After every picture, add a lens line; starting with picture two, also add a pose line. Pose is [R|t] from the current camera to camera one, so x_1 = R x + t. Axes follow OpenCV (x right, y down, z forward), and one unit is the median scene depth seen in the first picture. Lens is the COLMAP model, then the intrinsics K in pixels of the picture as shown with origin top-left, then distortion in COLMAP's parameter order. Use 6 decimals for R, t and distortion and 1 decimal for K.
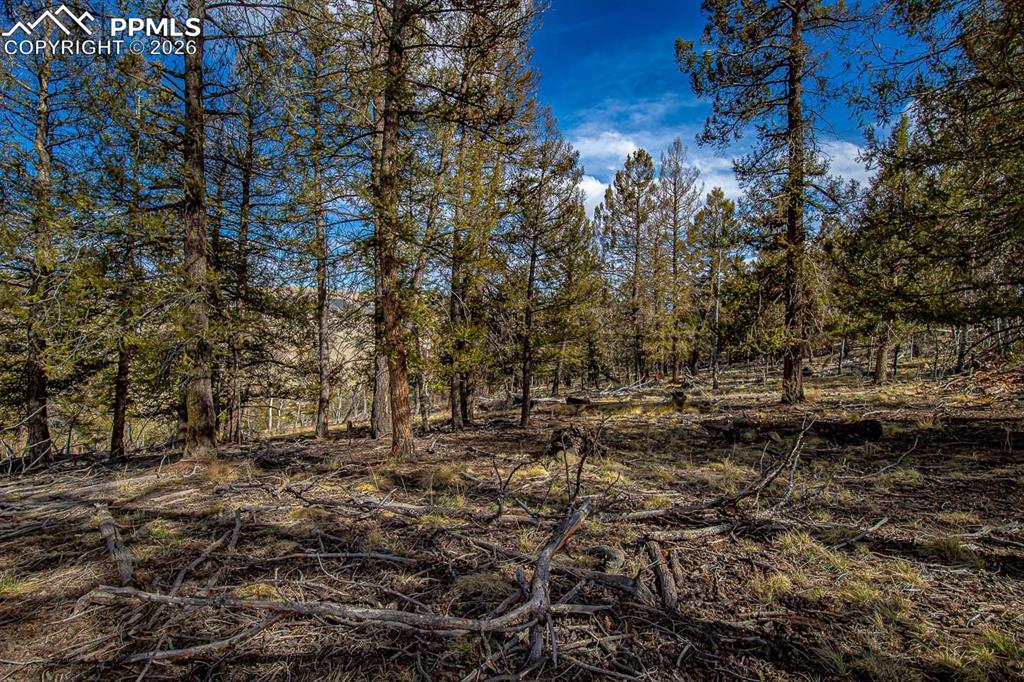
lens RADIAL K [[467.5, 0, 505.9], [0, 467.5, 340.8], [0, 0, 1]] dist [-0.039084, 0.008498]
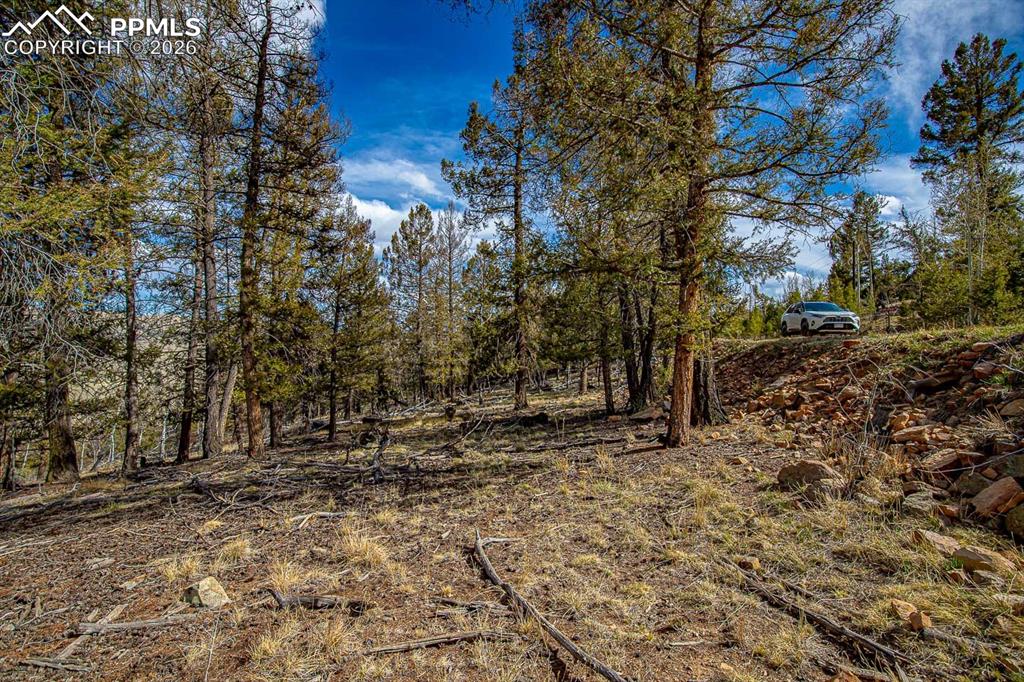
lens RADIAL K [[467.5, 0, 505.9], [0, 467.5, 340.8], [0, 0, 1]] dist [-0.039084, 0.008498]
pose [[0.901489, -0.003769, 0.432786, -0.033449], [0.026839, 0.998524, -0.047210, -0.006959], [-0.431970, 0.054175, 0.900259, -0.152812]]
